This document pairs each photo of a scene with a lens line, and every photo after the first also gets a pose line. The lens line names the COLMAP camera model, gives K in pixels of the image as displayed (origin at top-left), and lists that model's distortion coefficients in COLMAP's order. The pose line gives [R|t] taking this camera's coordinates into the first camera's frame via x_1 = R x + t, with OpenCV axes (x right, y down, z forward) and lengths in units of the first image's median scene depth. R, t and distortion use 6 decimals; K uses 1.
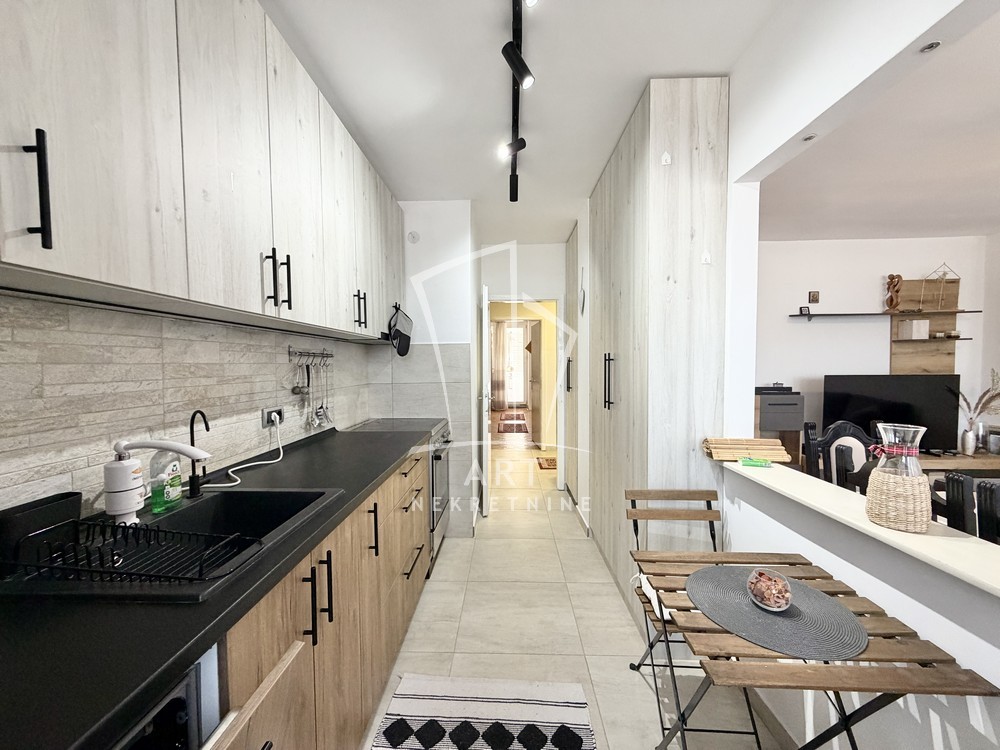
lens RADIAL K [[398.4, 0, 500.0], [0, 398.4, 375.0], [0, 0, 1]] dist [-0.000421, 0.000062]
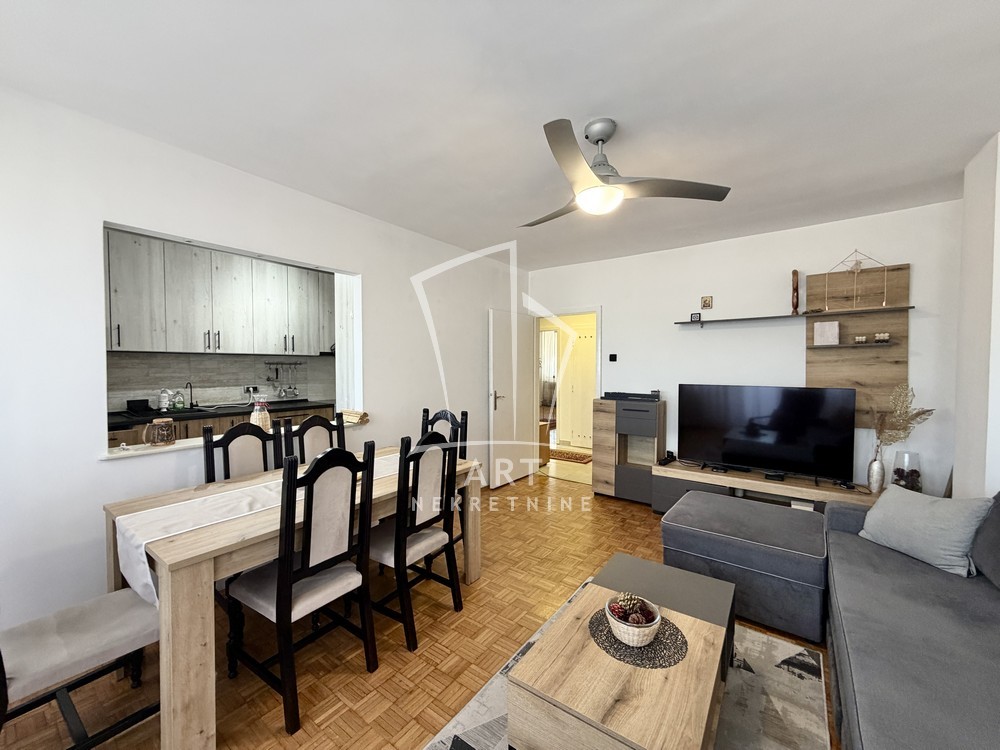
lens RADIAL K [[398.4, 0, 500.0], [0, 398.4, 375.0], [0, 0, 1]] dist [-0.000421, 0.000062]
pose [[0.819774, 0.022486, -0.572246, 2.454848], [-0.024069, 0.999699, 0.004803, -0.038520], [0.572182, 0.009836, 0.820068, -0.172625]]
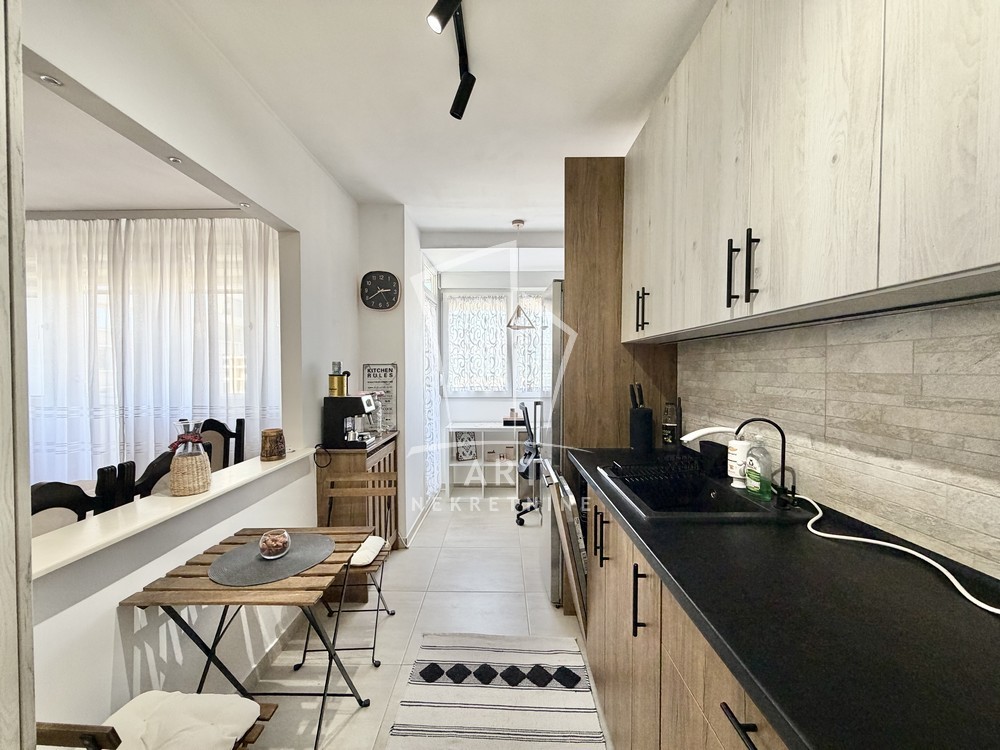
lens RADIAL K [[398.4, 0, 500.0], [0, 398.4, 375.0], [0, 0, 1]] dist [-0.000421, 0.000062]
pose [[-0.999603, 0.009712, -0.026456, -0.038834], [0.008514, 0.998951, 0.044998, -0.058088], [0.026866, 0.044755, -0.998637, 1.531265]]
